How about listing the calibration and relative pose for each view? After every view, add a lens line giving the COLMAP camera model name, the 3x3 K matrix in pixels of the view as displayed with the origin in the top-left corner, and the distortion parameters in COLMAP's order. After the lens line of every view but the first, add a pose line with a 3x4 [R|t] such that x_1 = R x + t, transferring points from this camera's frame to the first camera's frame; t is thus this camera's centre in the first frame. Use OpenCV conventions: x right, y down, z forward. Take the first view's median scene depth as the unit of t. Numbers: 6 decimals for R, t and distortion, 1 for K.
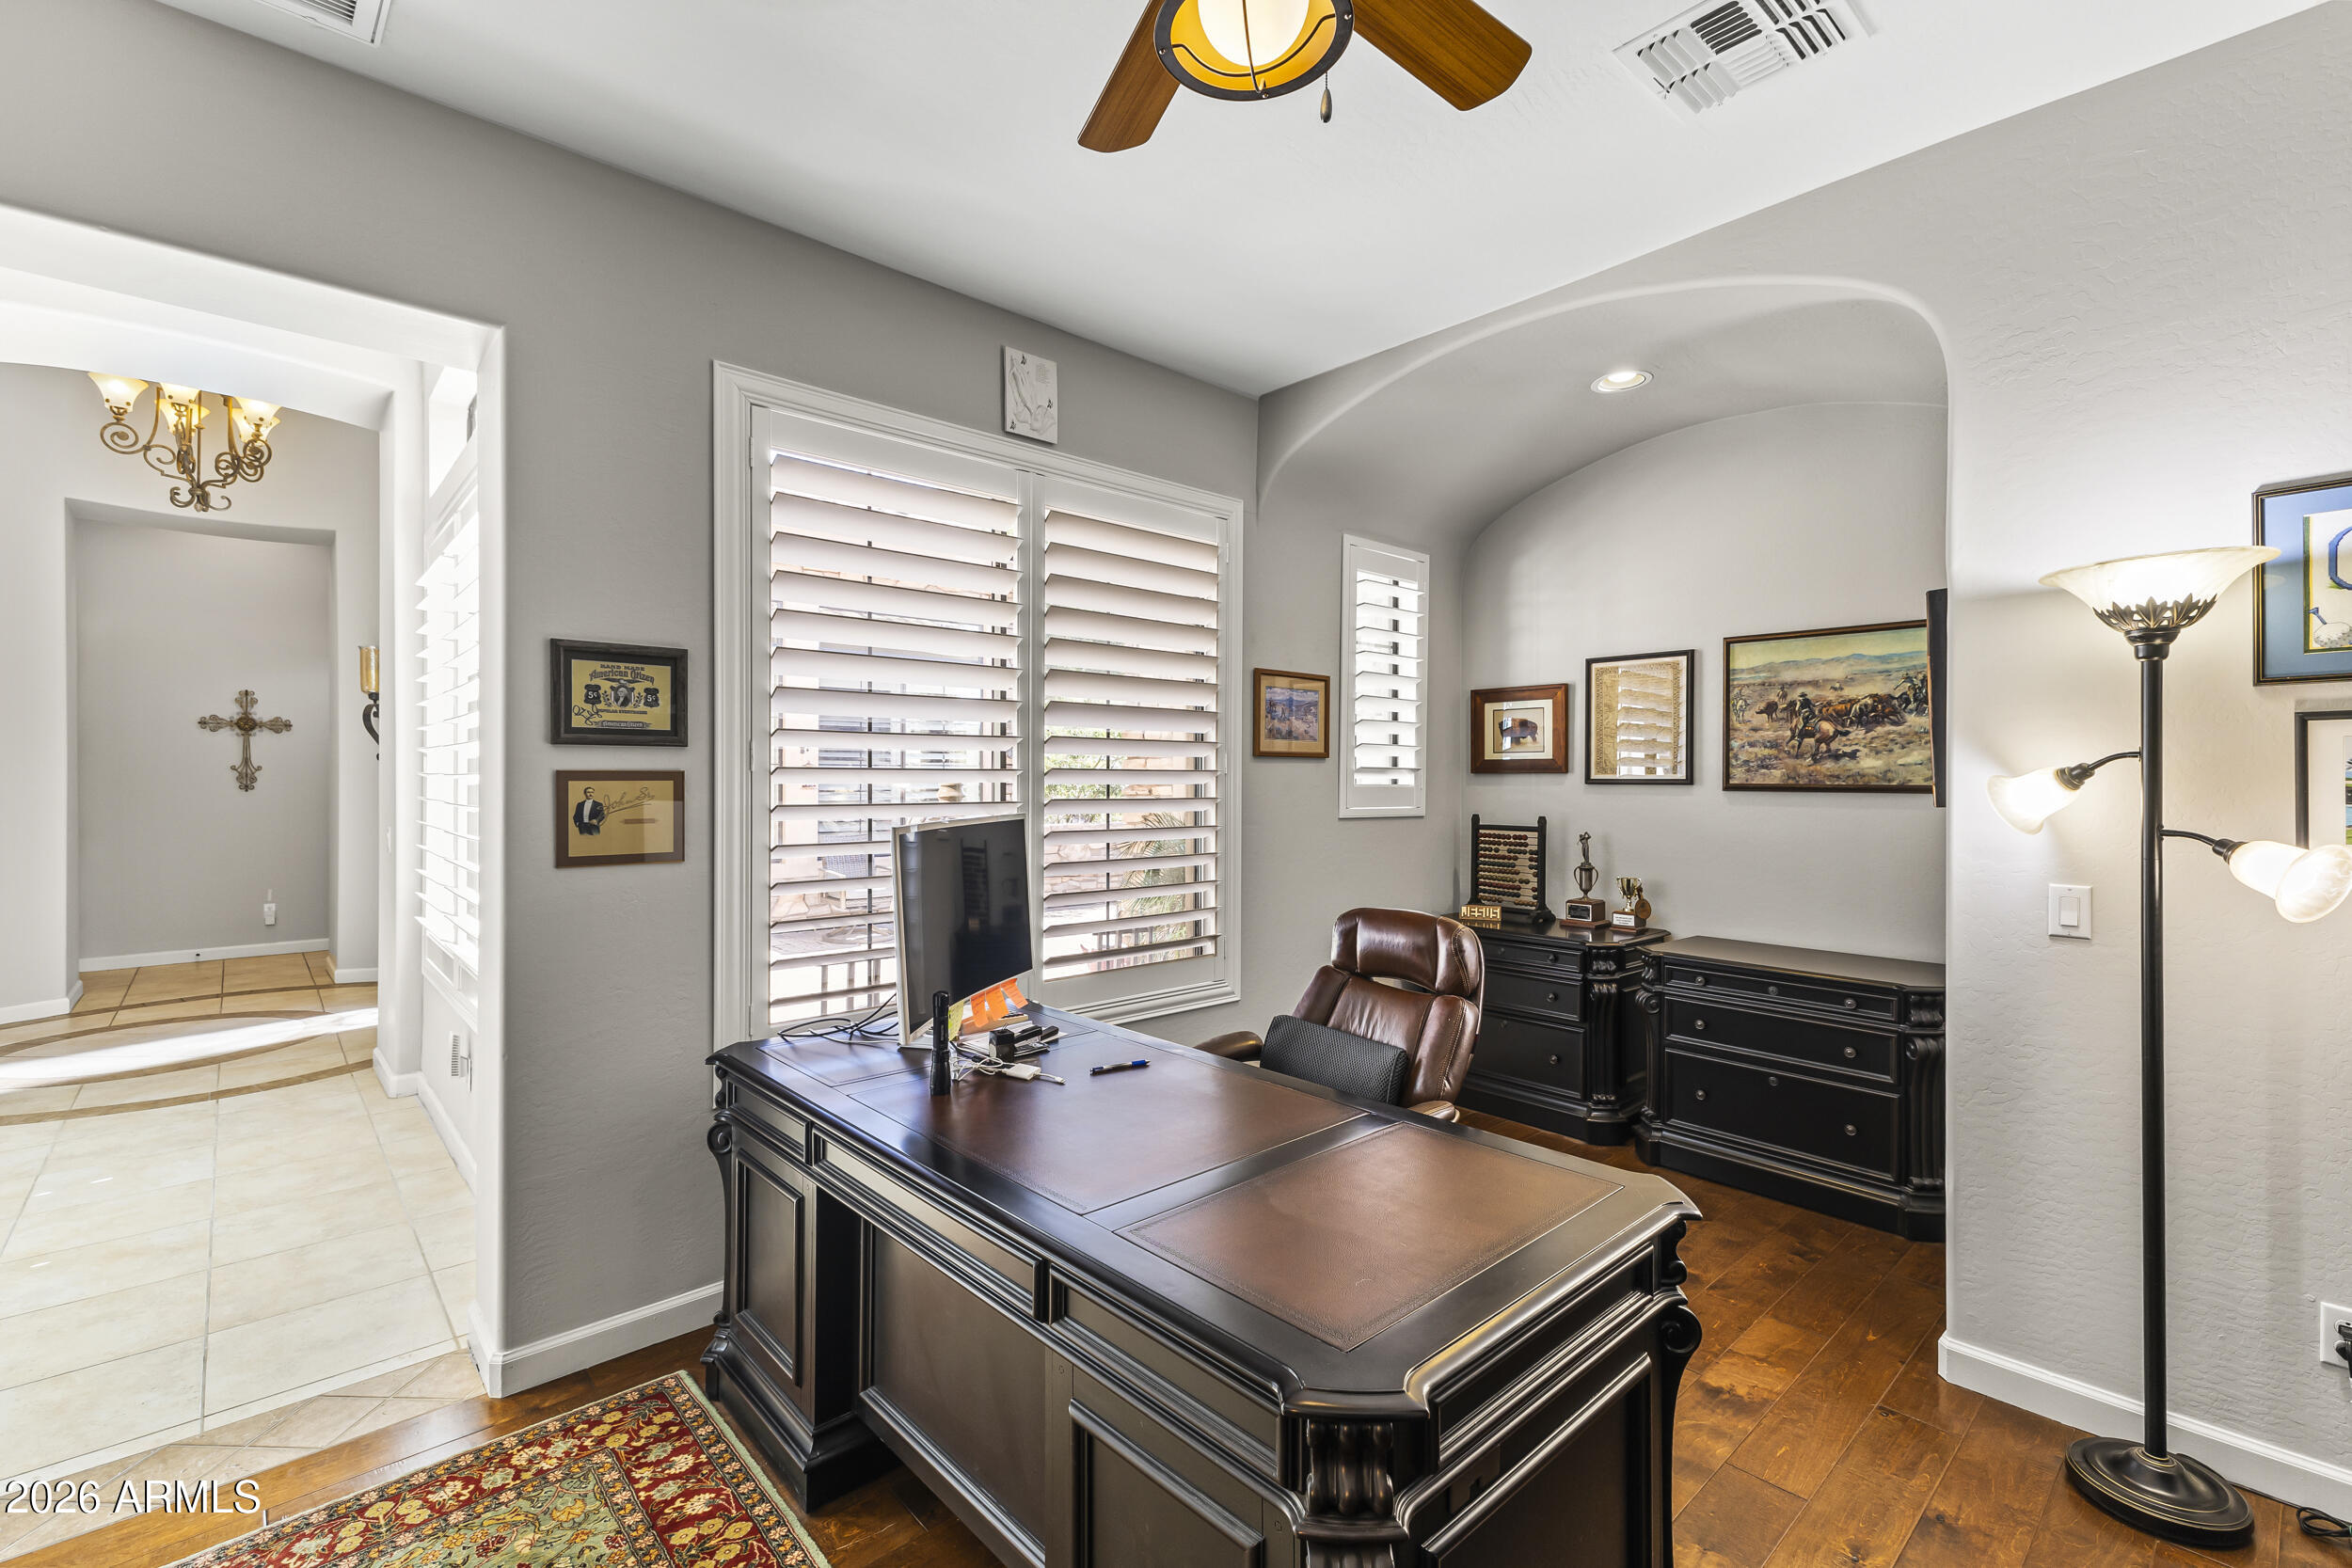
lens RADIAL K [[1022.8, 0, 1184.0], [0, 1022.8, 779.0], [0, 0, 1]] dist [0.003787, 0.000195]
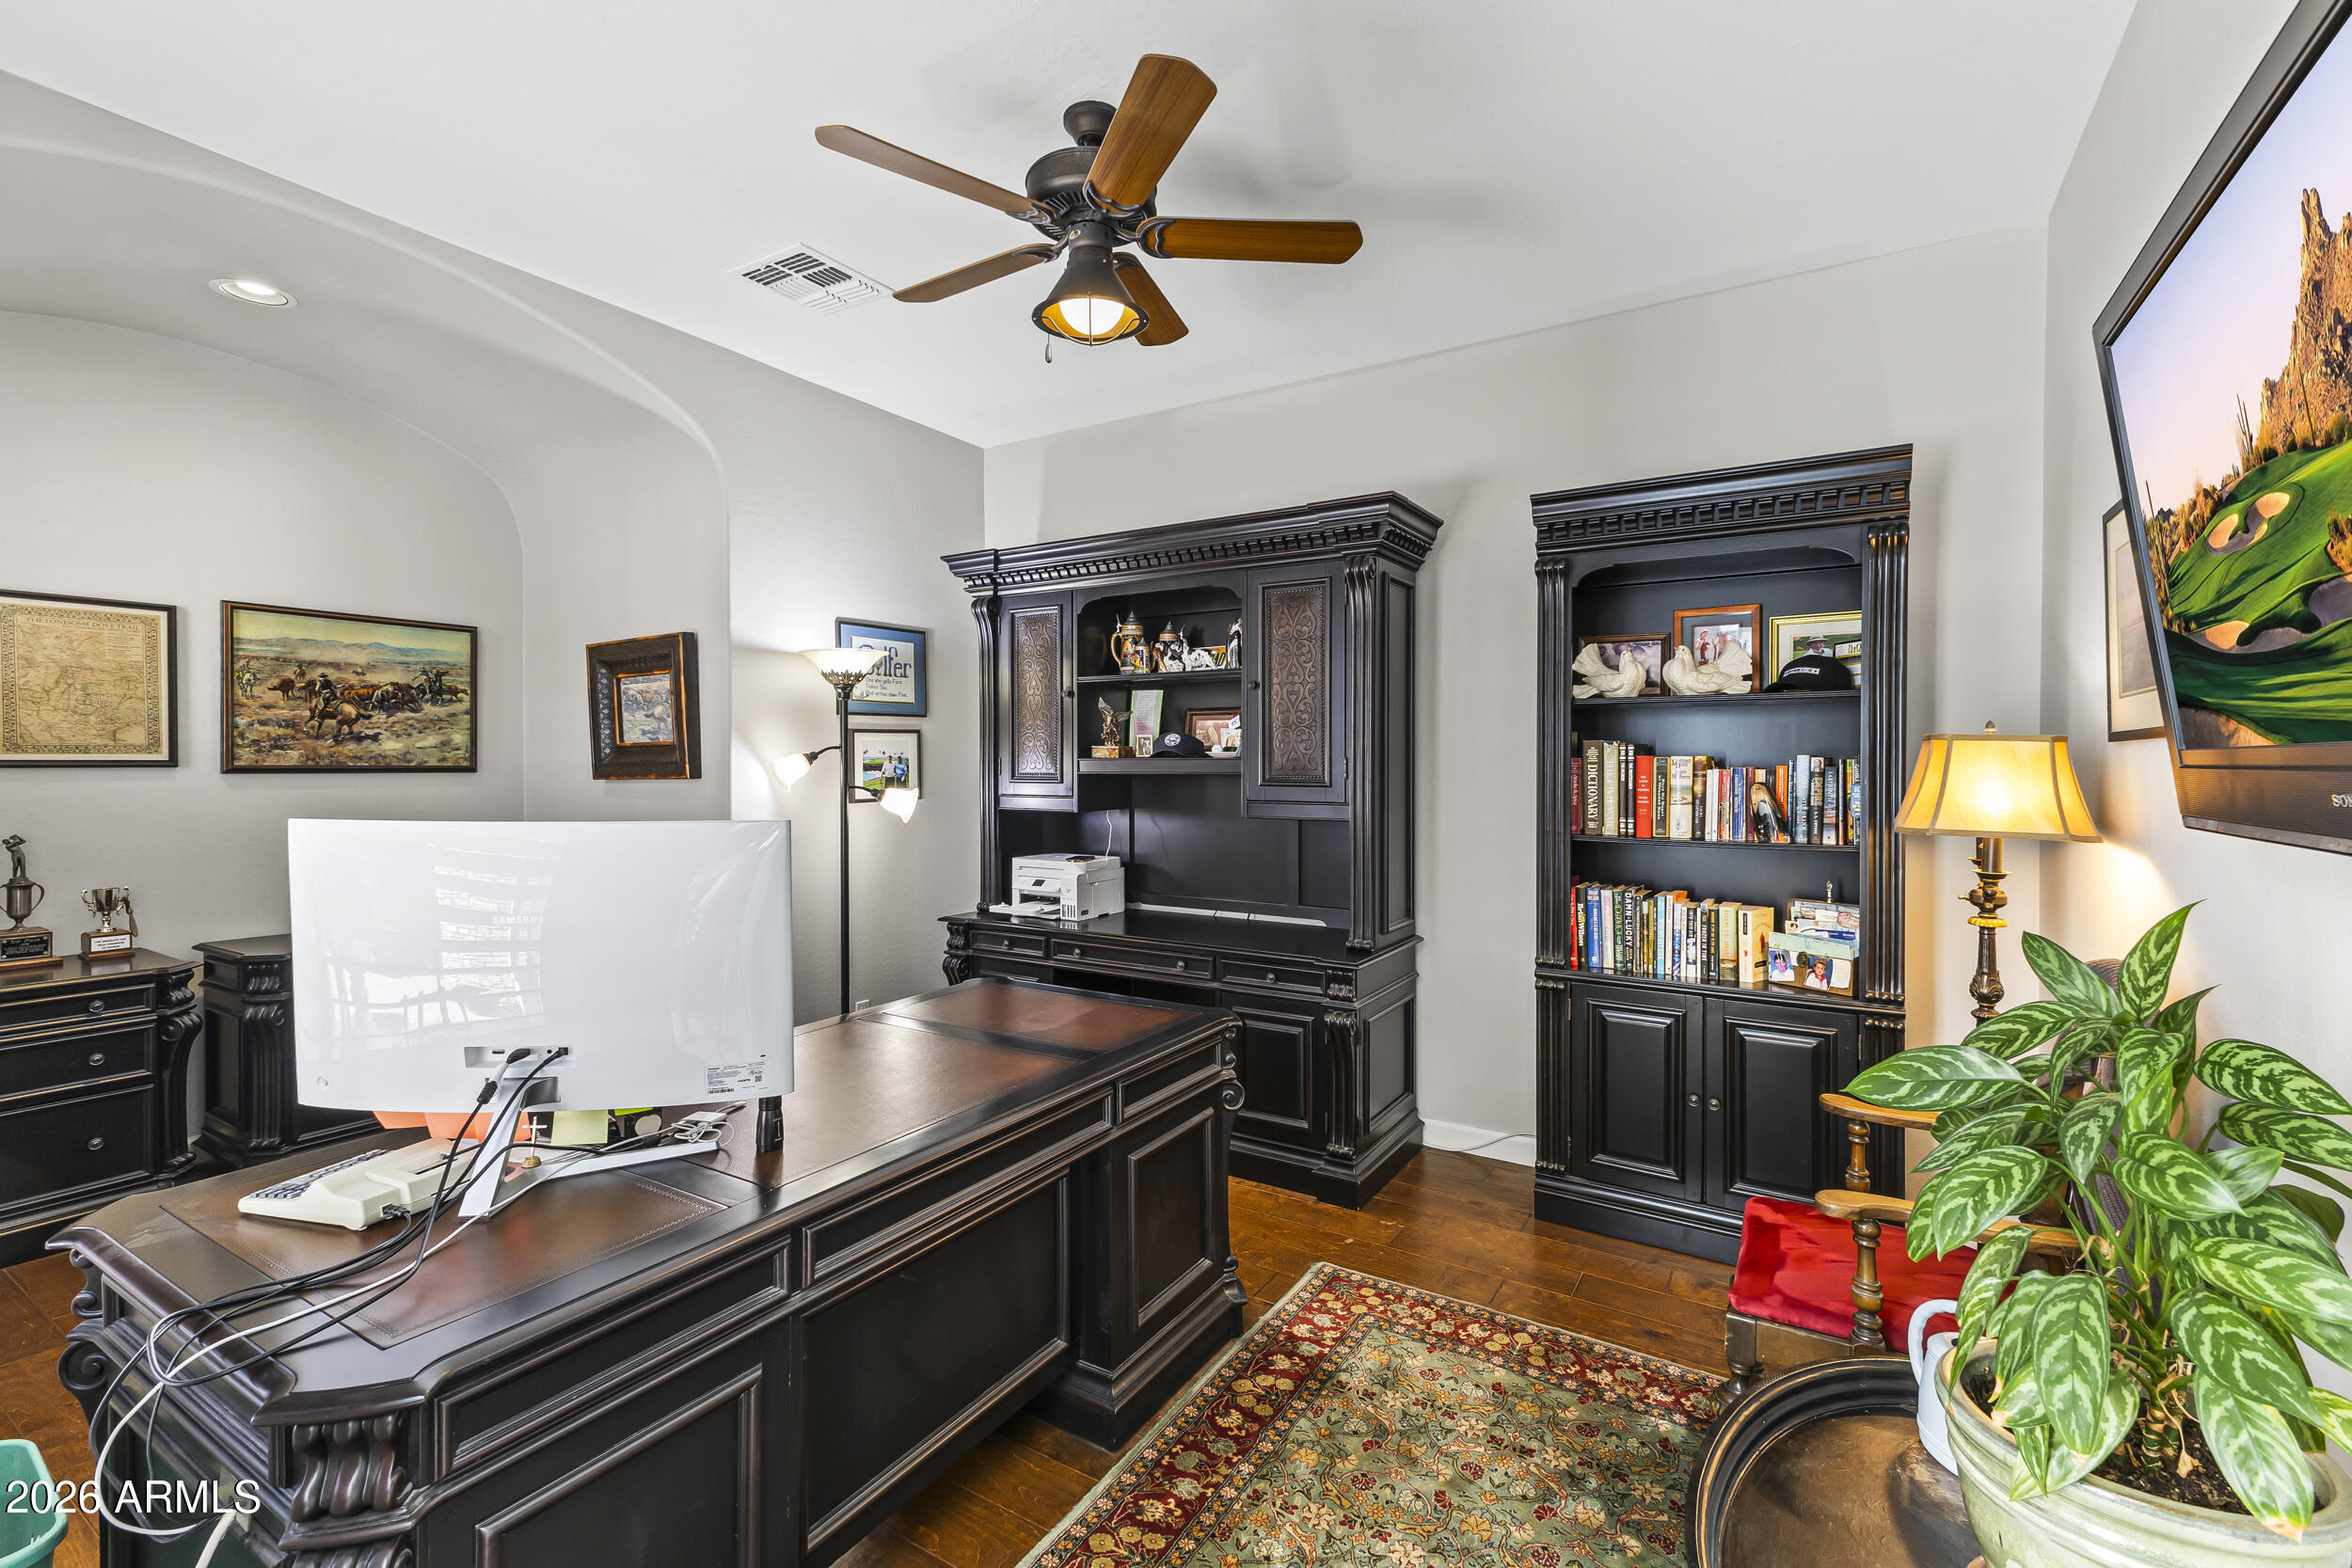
lens RADIAL K [[1022.8, 0, 1182.8], [0, 1022.8, 772.8], [0, 0, 1]] dist [0.003787, 0.000195]
pose [[-0.281149, -0.012991, 0.959576, -0.588992], [0.000256, 0.999907, 0.013612, -0.001102], [-0.959664, 0.004073, -0.281119, 0.480139]]
